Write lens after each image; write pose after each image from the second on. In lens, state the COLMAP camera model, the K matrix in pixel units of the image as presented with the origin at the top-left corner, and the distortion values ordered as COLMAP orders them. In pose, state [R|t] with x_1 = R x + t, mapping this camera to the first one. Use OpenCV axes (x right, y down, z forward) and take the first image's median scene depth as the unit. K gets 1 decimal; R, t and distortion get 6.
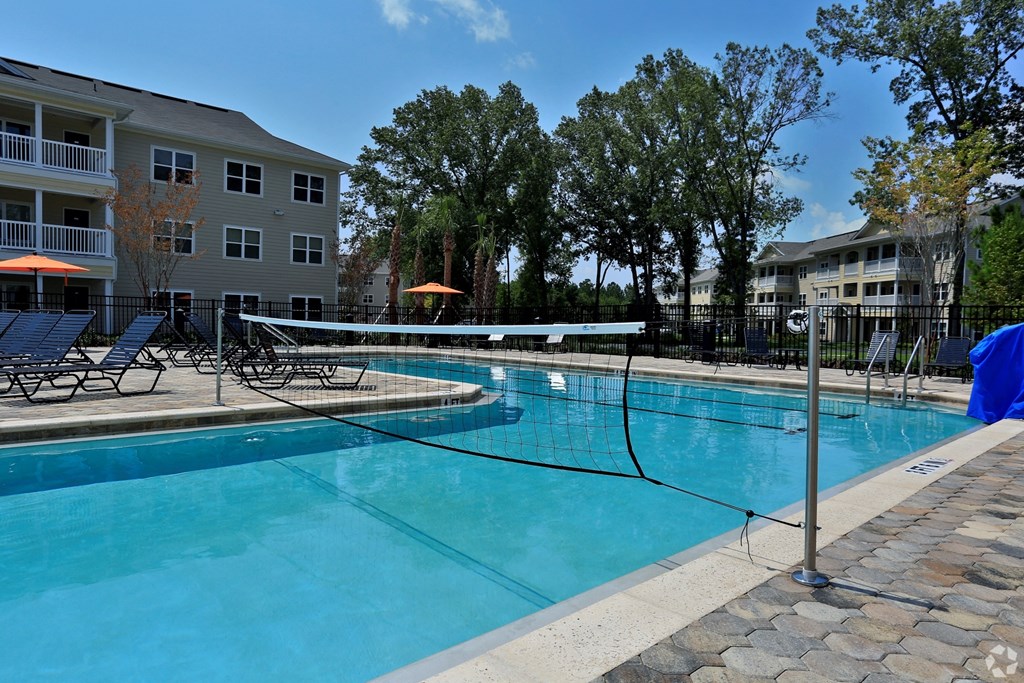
lens RADIAL K [[563.7, 0, 513.1], [0, 563.7, 346.4], [0, 0, 1]] dist [0.005543, 0.000605]
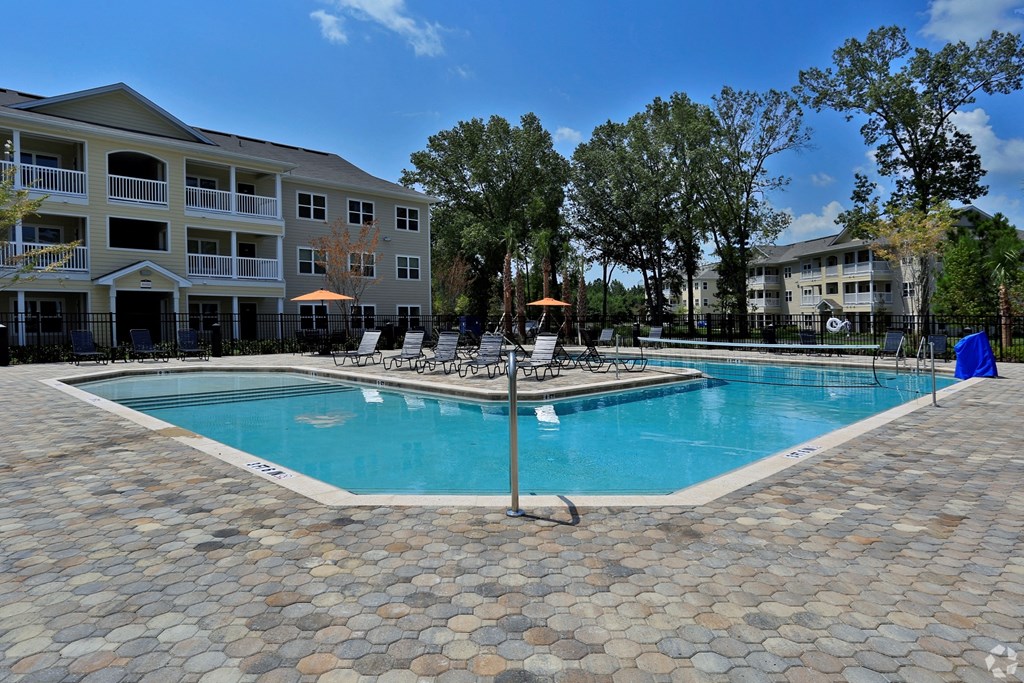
lens RADIAL K [[545.1, 0, 511.1], [0, 545.1, 307.2], [0, 0, 1]] dist [0.002721, 0.001201]
pose [[0.999445, -0.019007, 0.027372, -0.112143], [0.020641, 0.997942, -0.060710, -0.005657], [-0.026162, 0.061241, 0.997780, -0.124731]]
